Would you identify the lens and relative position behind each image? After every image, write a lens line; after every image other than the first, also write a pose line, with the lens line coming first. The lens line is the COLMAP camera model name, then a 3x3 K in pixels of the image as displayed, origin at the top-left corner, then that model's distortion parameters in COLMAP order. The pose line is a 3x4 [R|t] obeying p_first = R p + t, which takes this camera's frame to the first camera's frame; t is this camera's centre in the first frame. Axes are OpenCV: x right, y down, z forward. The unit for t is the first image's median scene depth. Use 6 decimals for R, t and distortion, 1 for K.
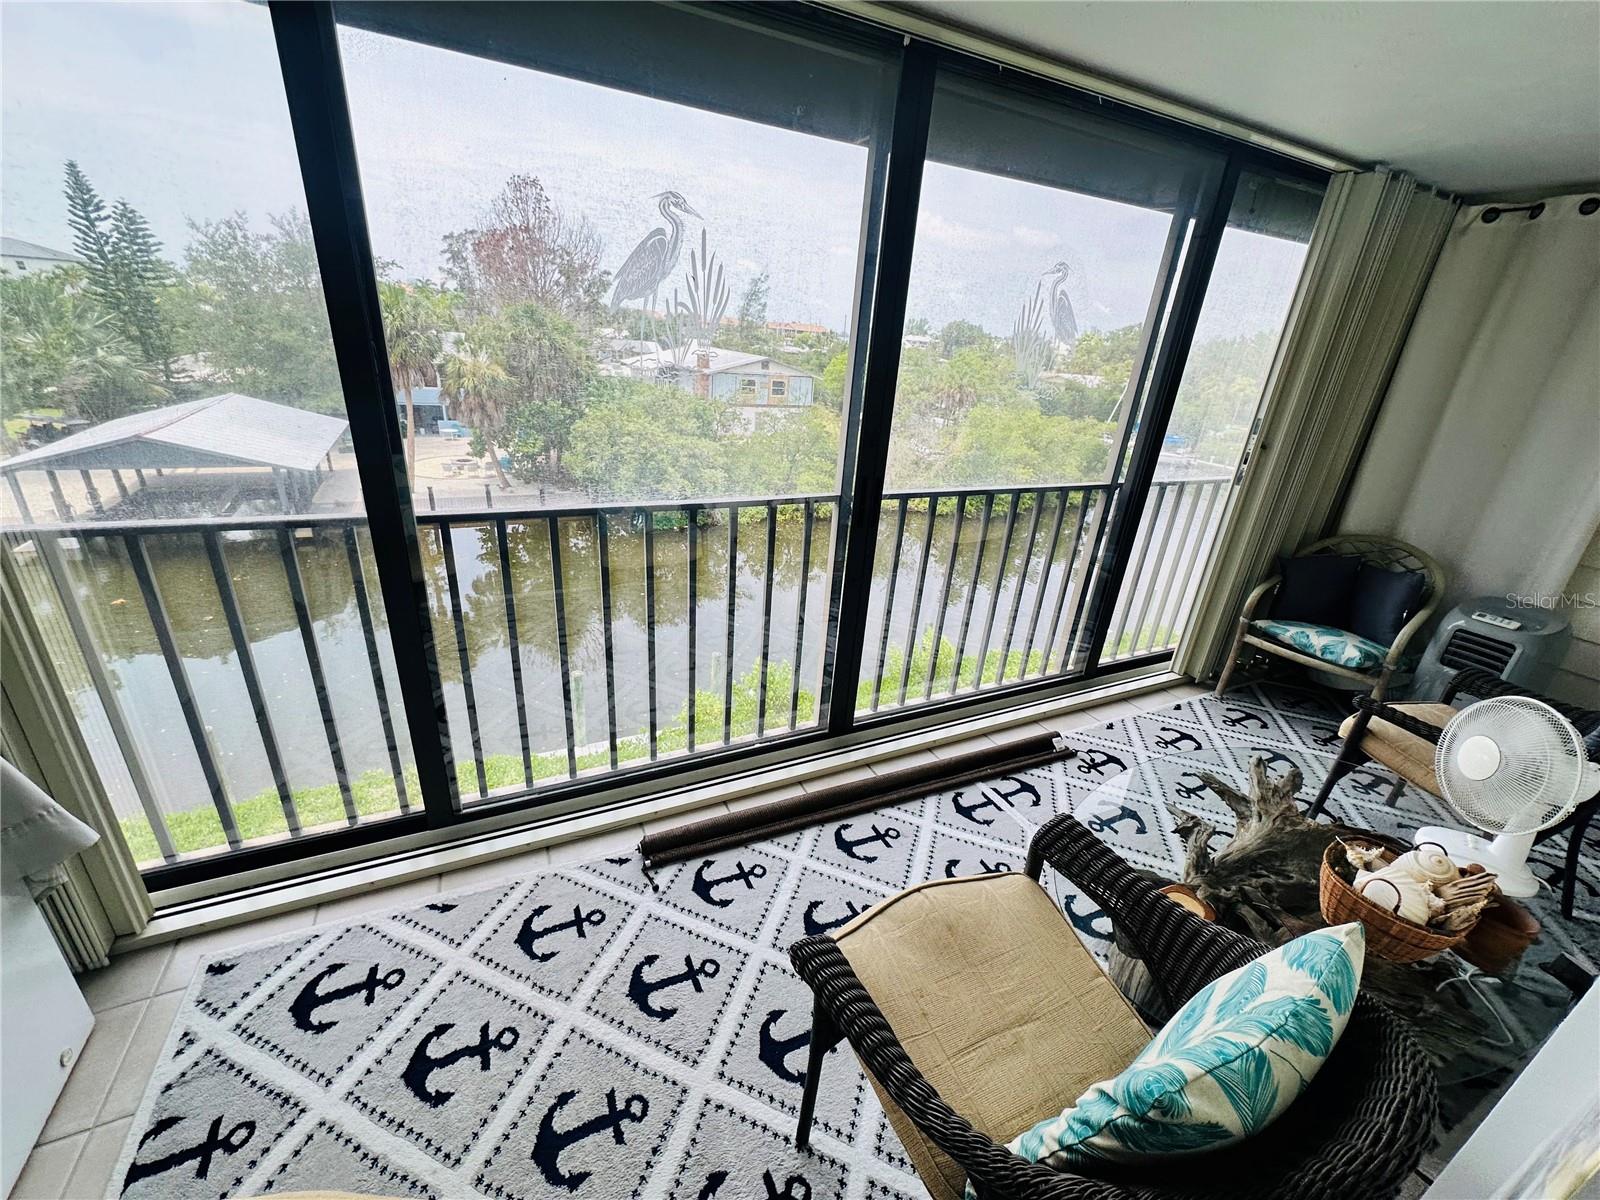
lens RADIAL K [[635.6, 0, 800.4], [0, 635.6, 600.9], [0, 0, 1]] dist [-0.008092, 0.001617]
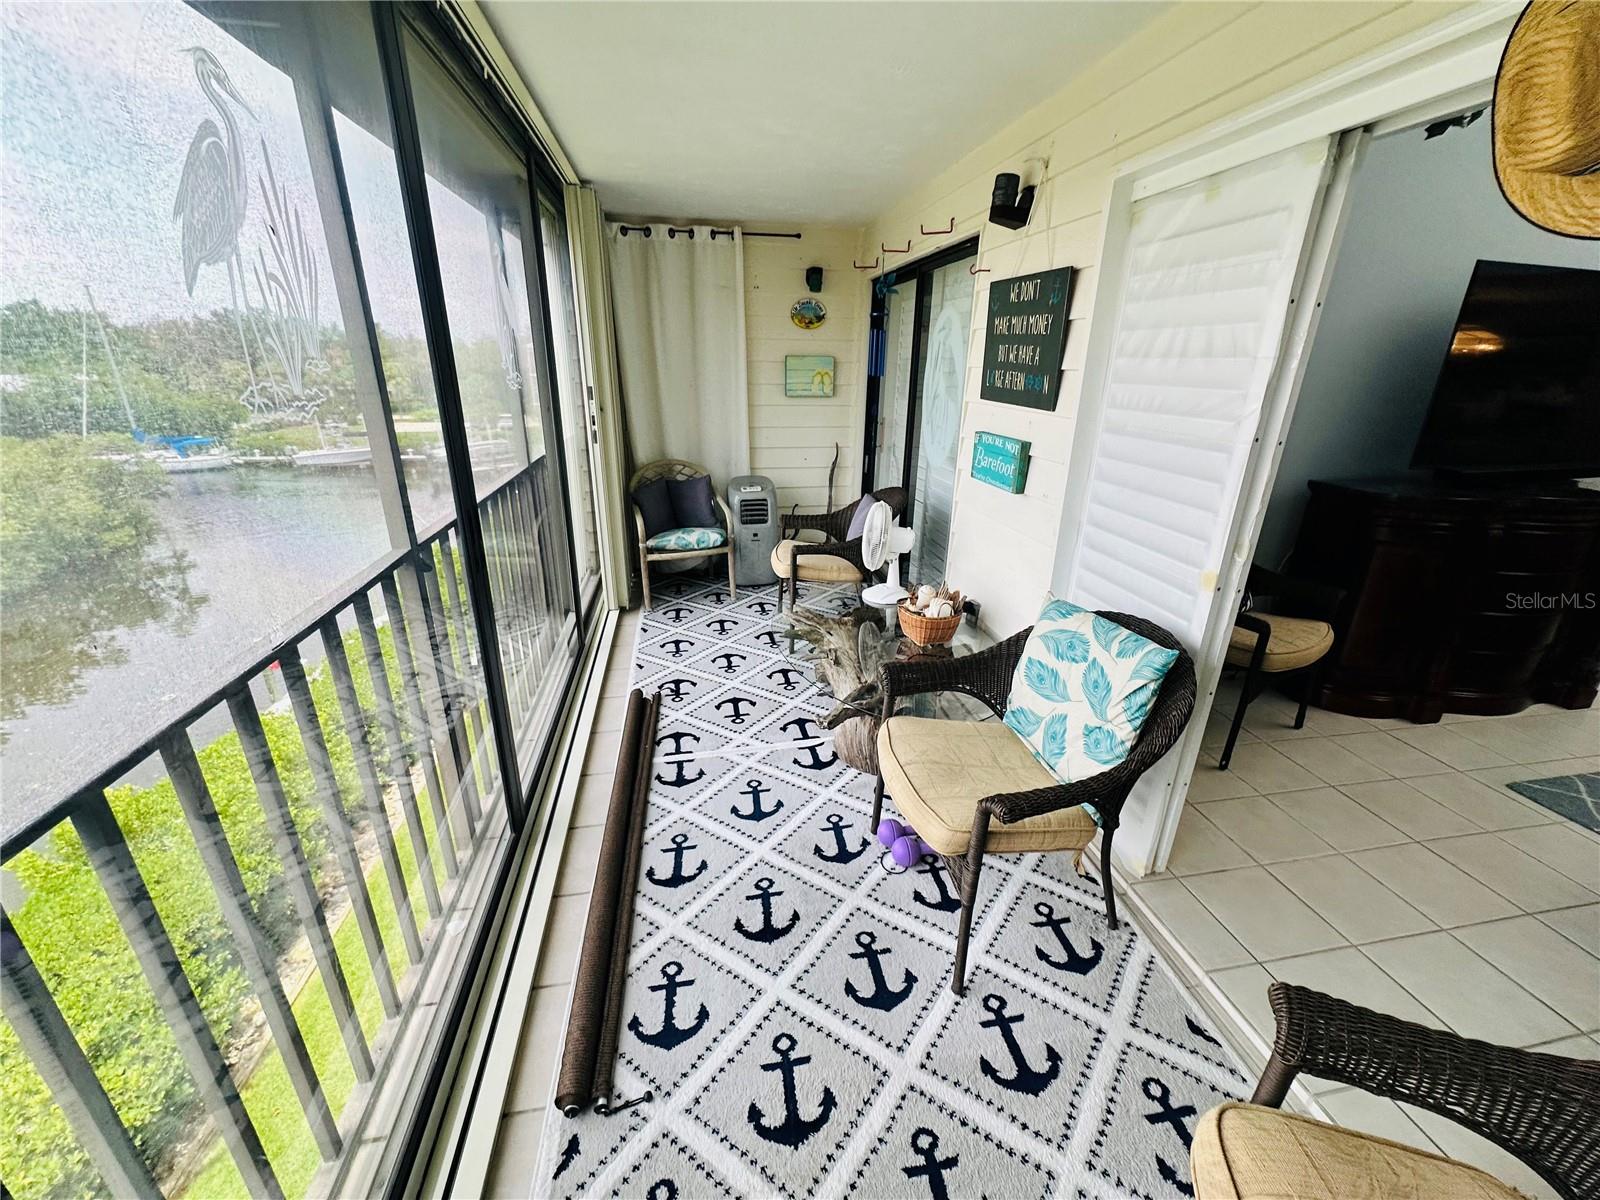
lens RADIAL K [[635.6, 0, 800.4], [0, 635.6, 600.9], [0, 0, 1]] dist [-0.008092, 0.001617]
pose [[0.271535, -0.402236, 0.874342, -0.581058], [0.377253, 0.880257, 0.287798, -0.188949], [-0.885409, 0.251701, 0.390766, 0.416001]]
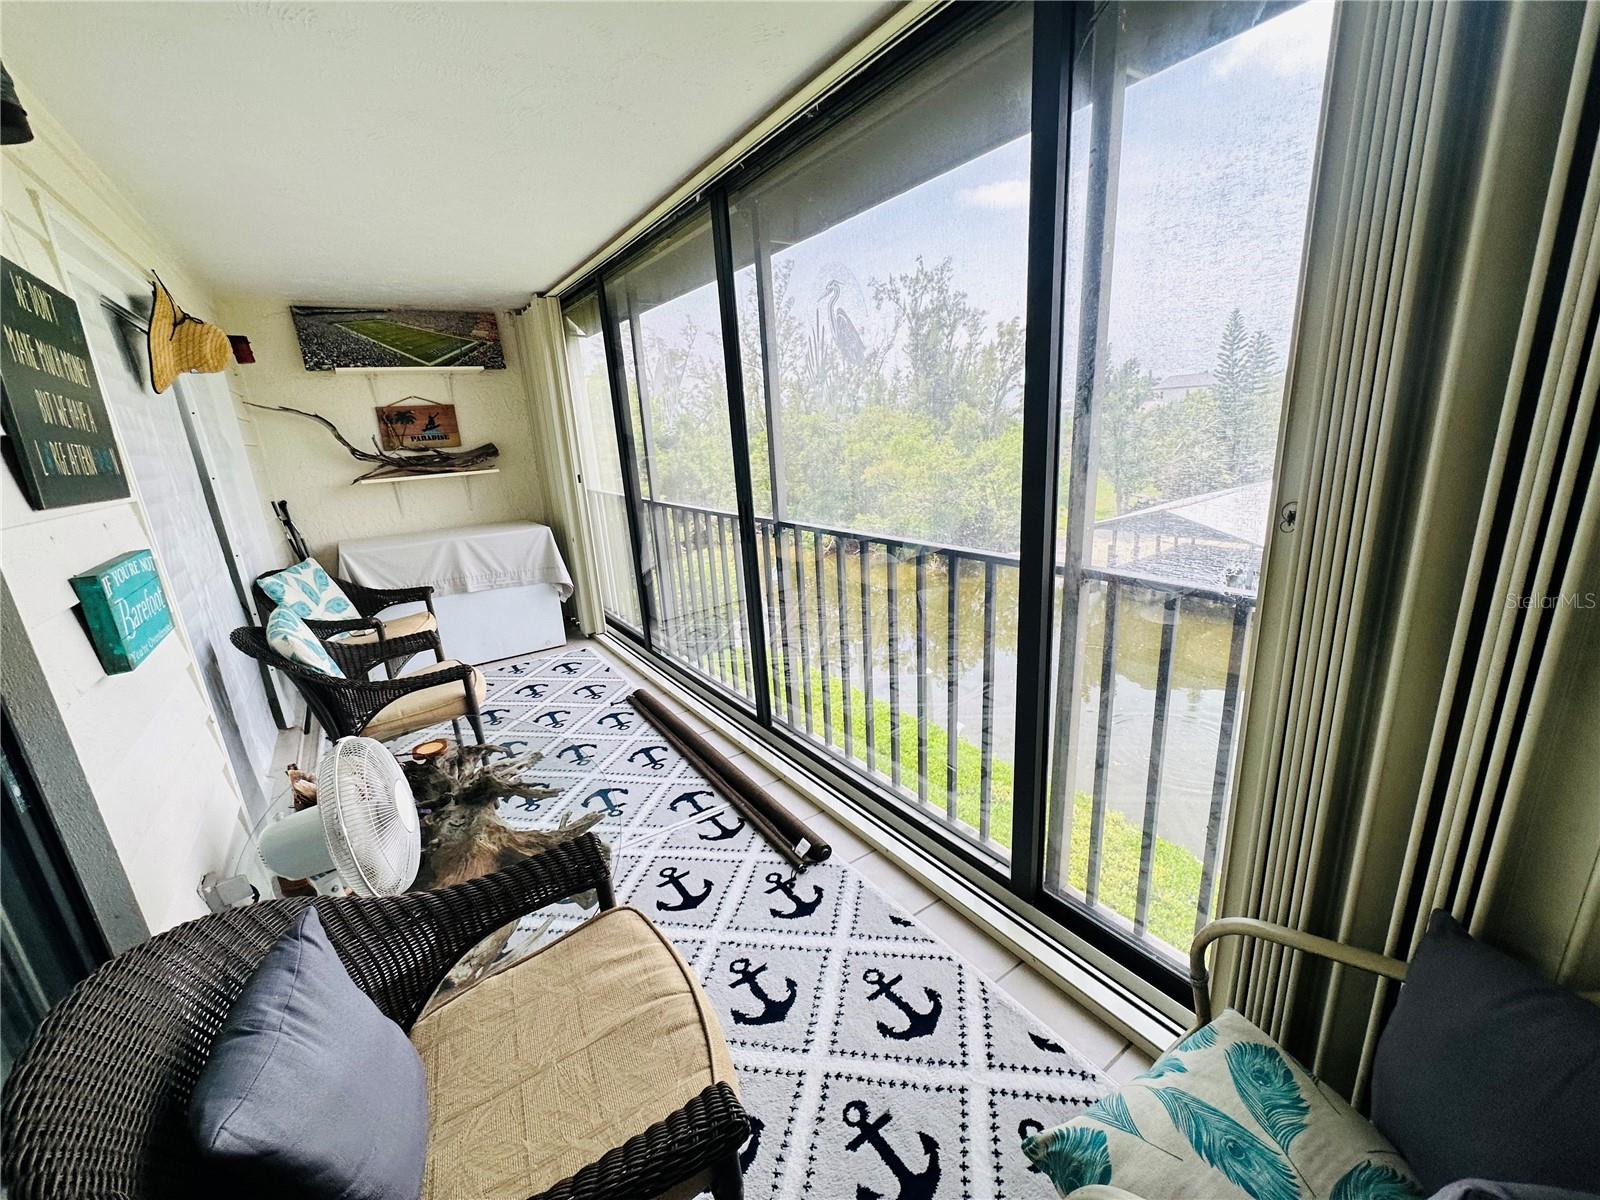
lens RADIAL K [[635.6, 0, 800.4], [0, 635.6, 600.9], [0, 0, 1]] dist [-0.008092, 0.001617]
pose [[0.152527, 0.185514, -0.970732, 1.580427], [-0.315395, 0.940002, 0.130085, -0.240731], [0.936622, 0.286323, 0.201886, 1.044614]]
